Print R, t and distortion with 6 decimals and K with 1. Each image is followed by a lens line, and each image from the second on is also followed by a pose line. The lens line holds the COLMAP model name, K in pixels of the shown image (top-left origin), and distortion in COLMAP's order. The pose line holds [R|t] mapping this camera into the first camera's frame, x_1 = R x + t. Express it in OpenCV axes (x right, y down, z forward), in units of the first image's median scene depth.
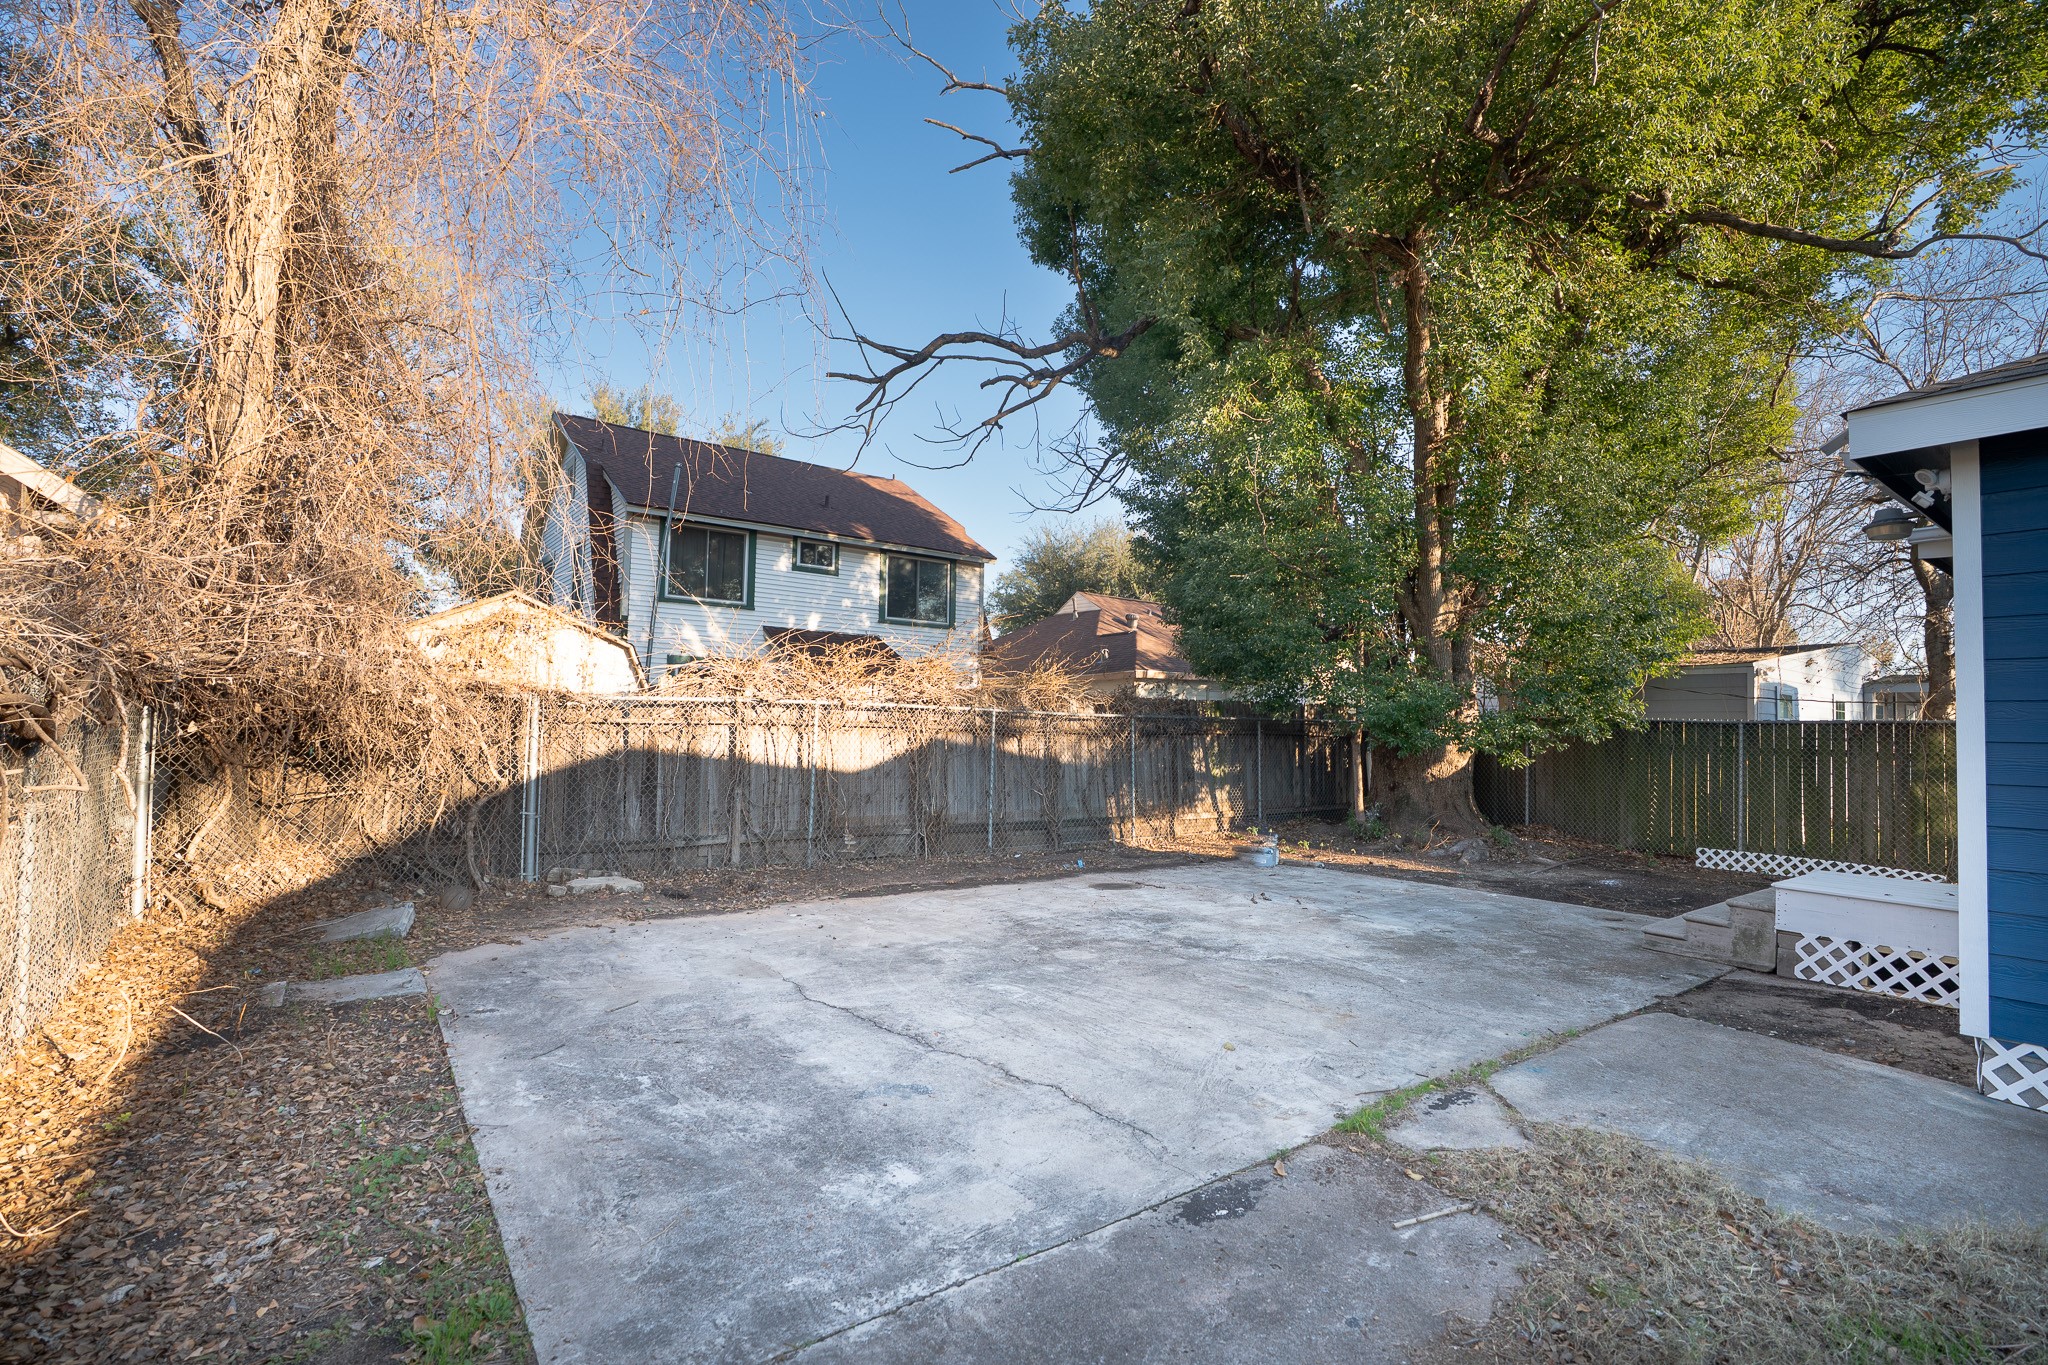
lens RADIAL K [[932.1, 0, 1063.3], [0, 932.1, 682.2], [0, 0, 1]] dist [-0.000094, -0.000011]
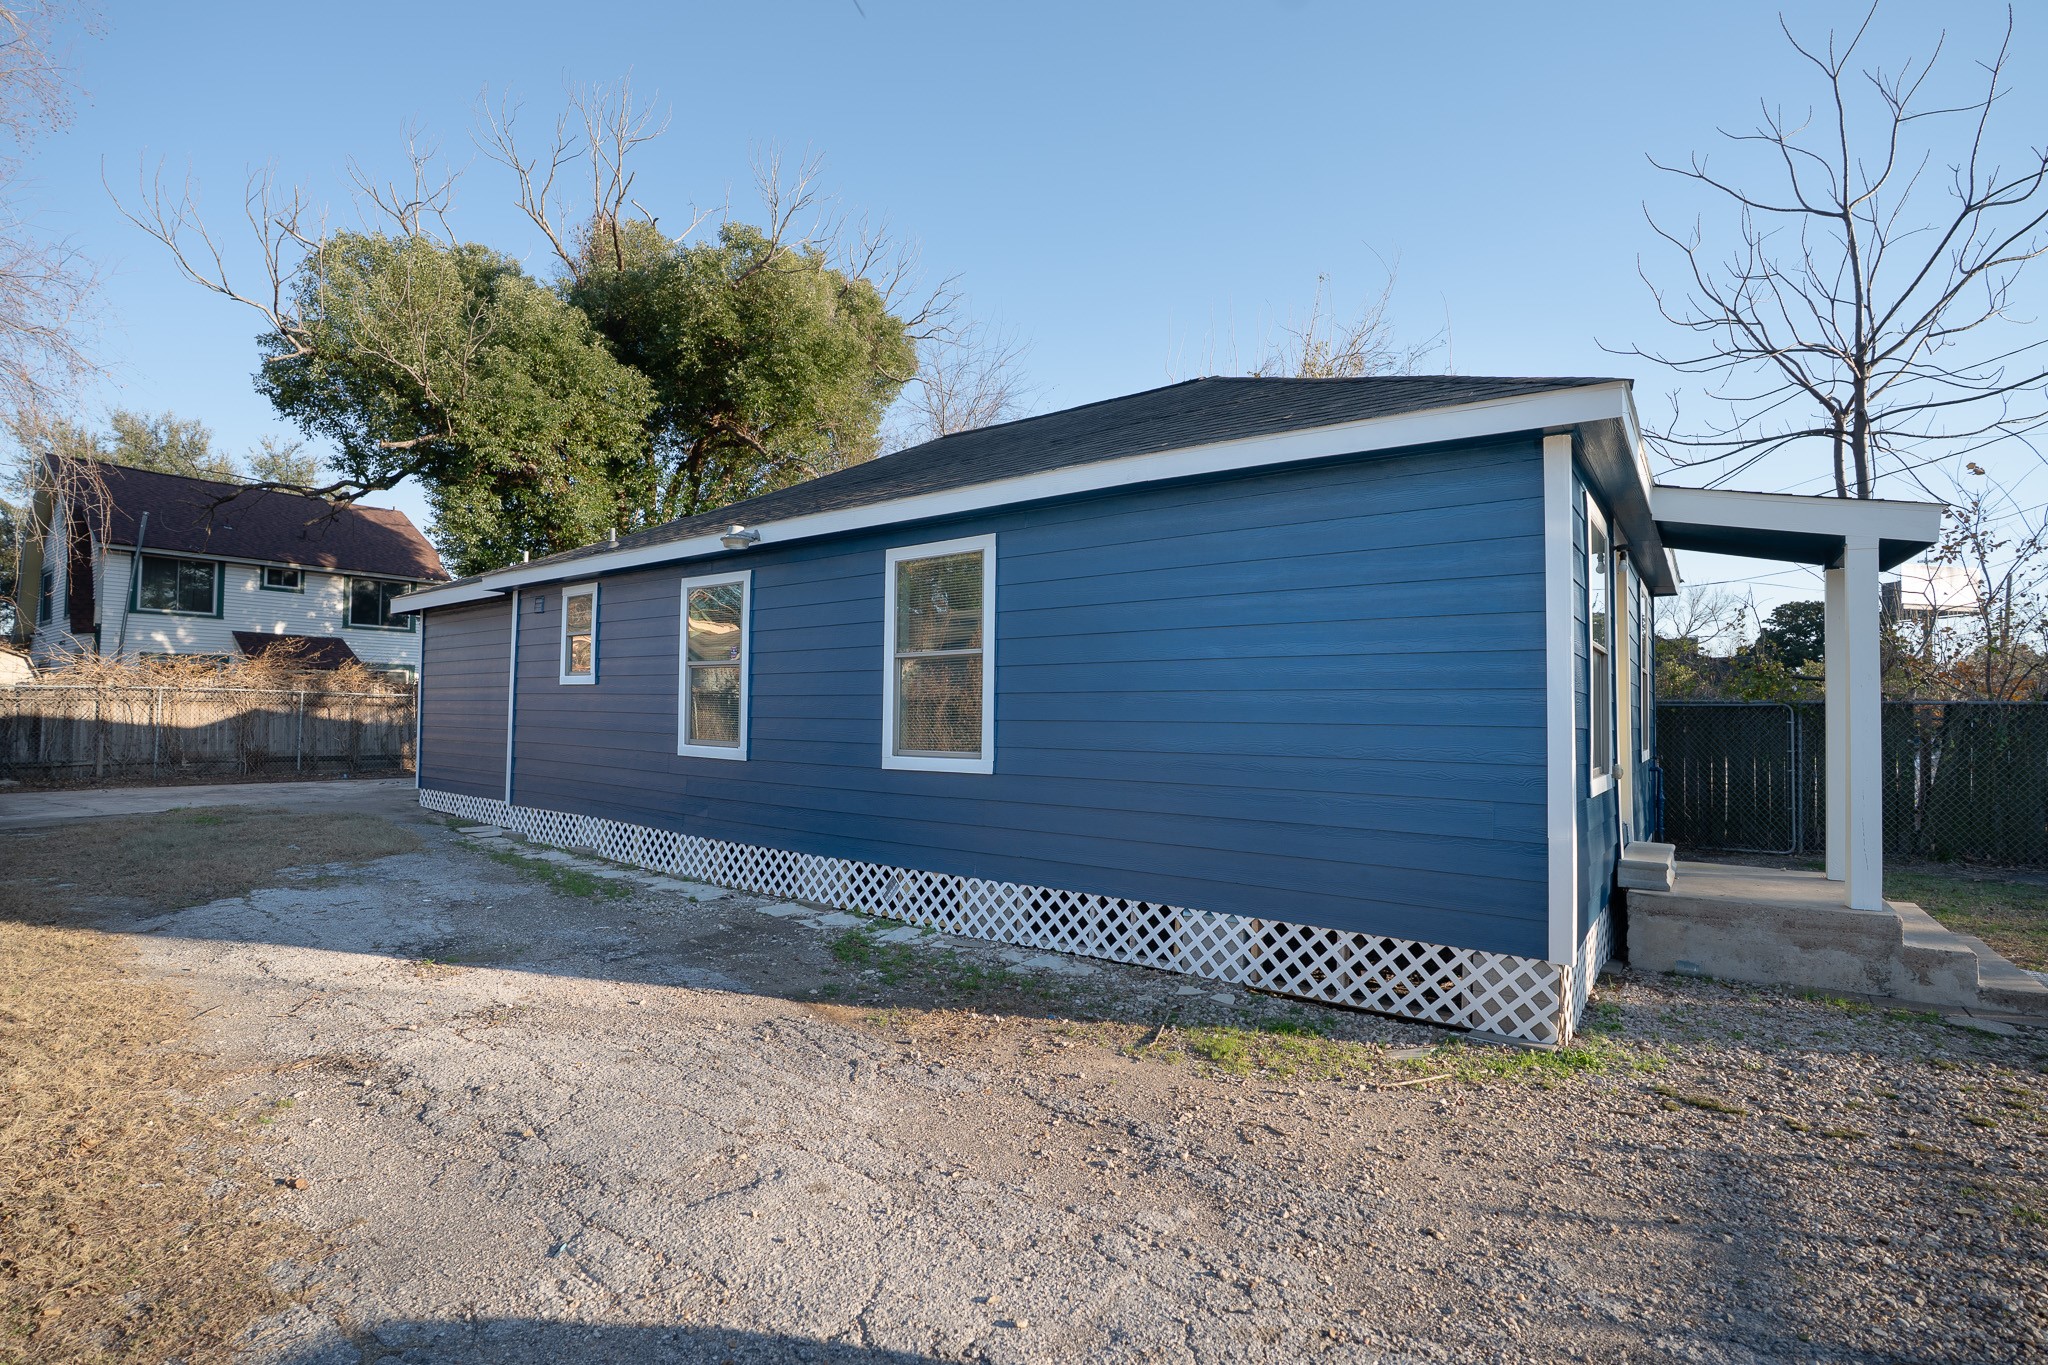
lens RADIAL K [[921.1, 0, 1024.0], [0, 921.1, 682.5], [0, 0, 1]] dist [0.001454, 0.000500]
pose [[0.970048, 0.001558, 0.242908, 0.762498], [-0.005548, 0.999861, 0.015746, -0.022046], [-0.242850, -0.016622, 0.969921, -0.939777]]
